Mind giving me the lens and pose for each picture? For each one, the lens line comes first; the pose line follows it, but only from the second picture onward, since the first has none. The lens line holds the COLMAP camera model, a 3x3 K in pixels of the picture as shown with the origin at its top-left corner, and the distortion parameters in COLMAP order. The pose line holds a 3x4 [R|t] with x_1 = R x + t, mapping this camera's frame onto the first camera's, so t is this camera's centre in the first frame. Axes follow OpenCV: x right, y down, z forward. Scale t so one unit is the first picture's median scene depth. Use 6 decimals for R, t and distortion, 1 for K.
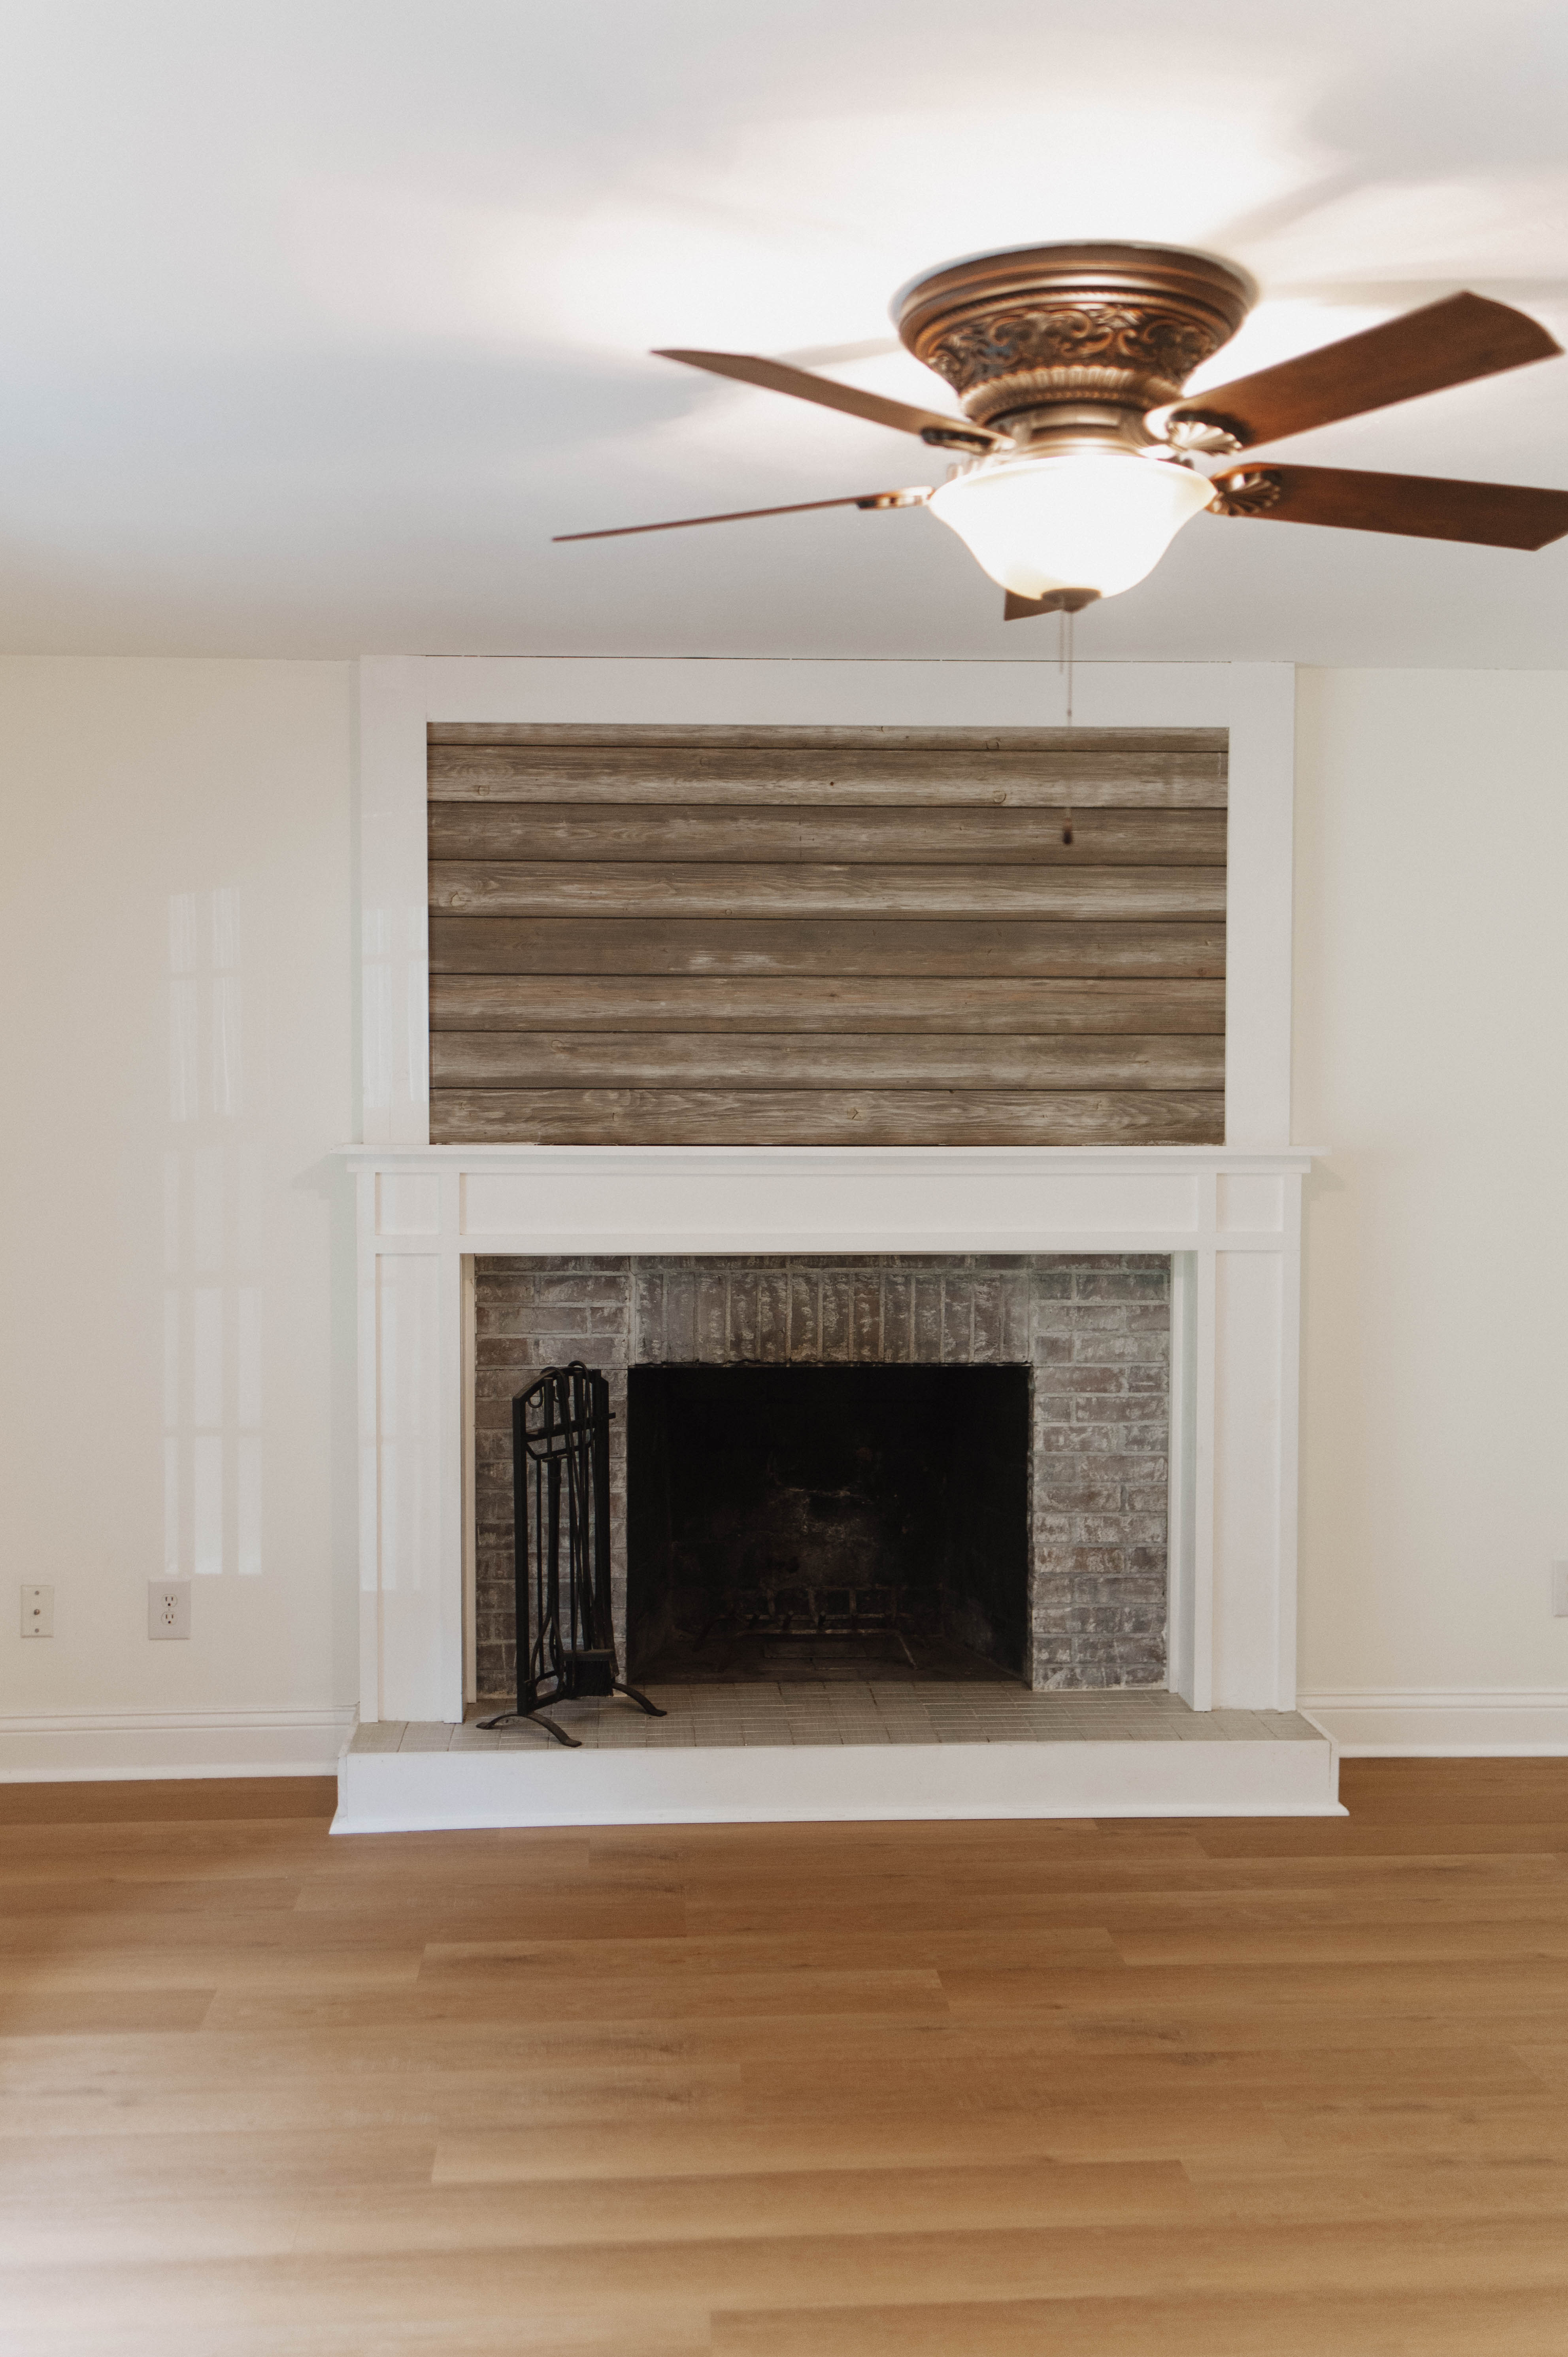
lens RADIAL K [[2320.6, 0, 784.0], [0, 2320.6, 1178.5], [0, 0, 1]] dist [0.073675, -0.007317]
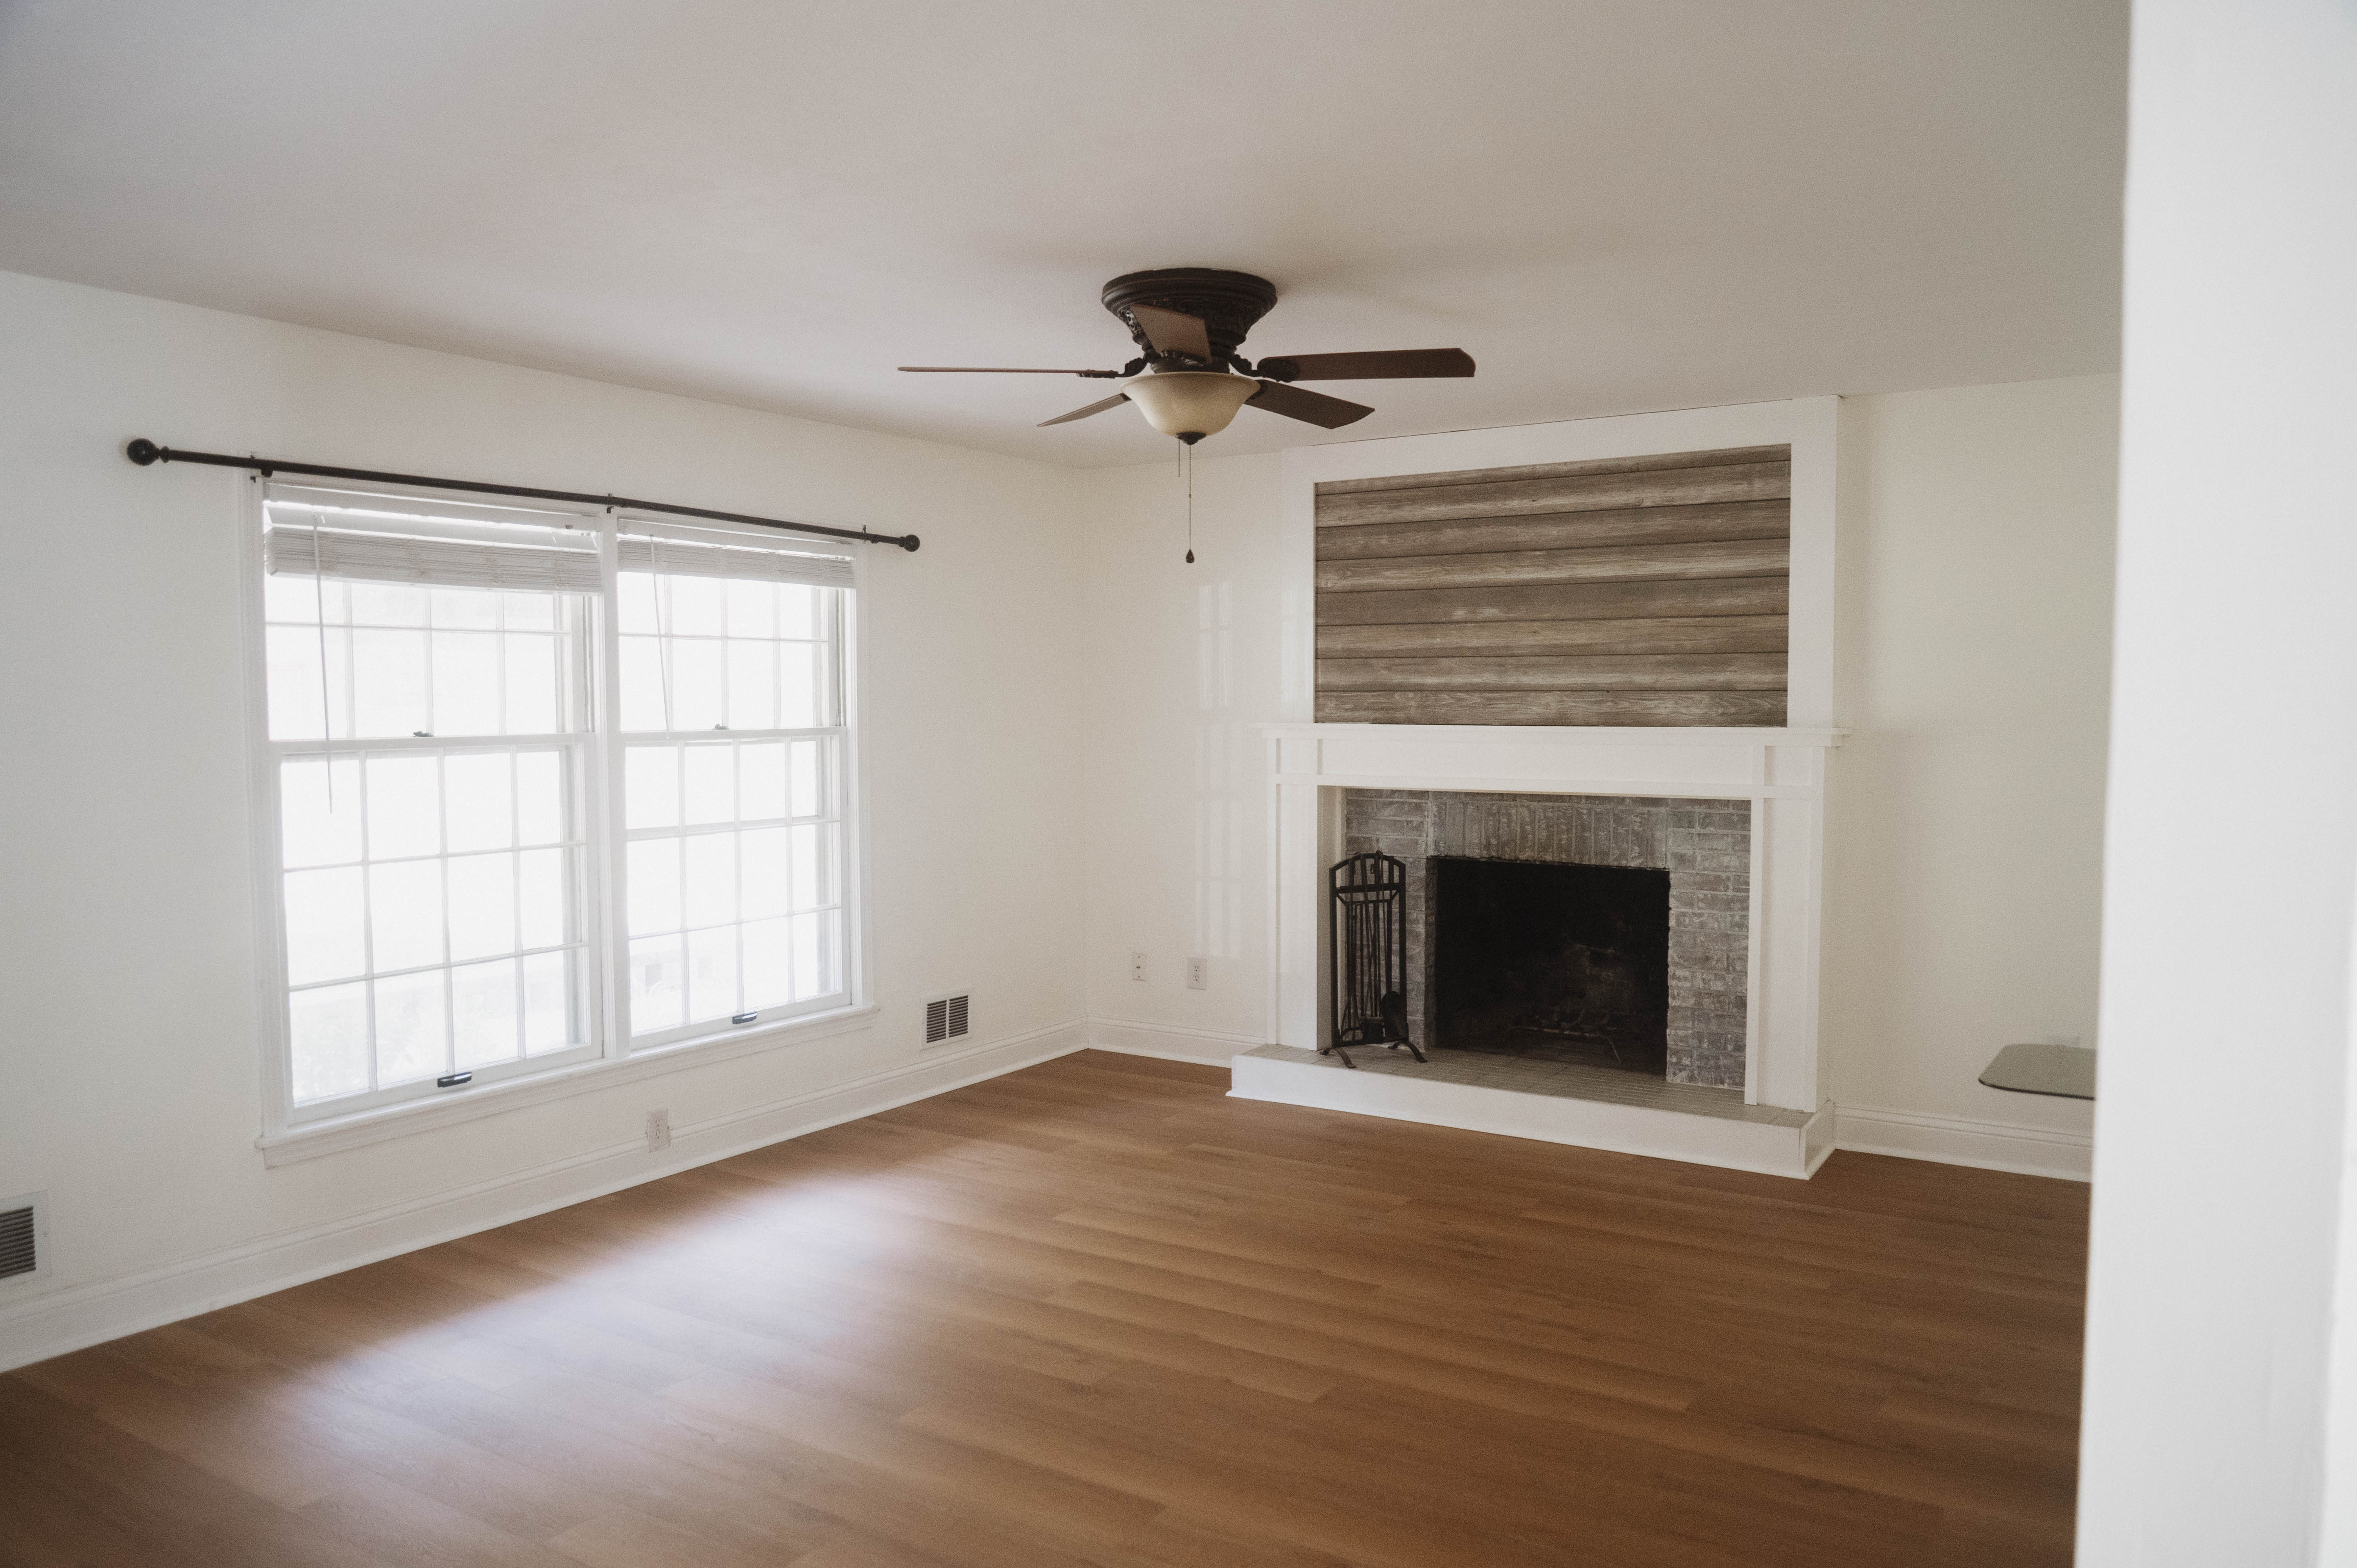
lens RADIAL K [[1648.4, 0, 1178.5], [0, 1648.4, 784.0], [0, 0, 1]] dist [-0.000851, 0.000152]
pose [[0.813028, 0.027995, -0.581551, 0.485875], [-0.017768, 0.999571, 0.023279, 0.004067], [0.581953, -0.008593, 0.813177, -0.071955]]
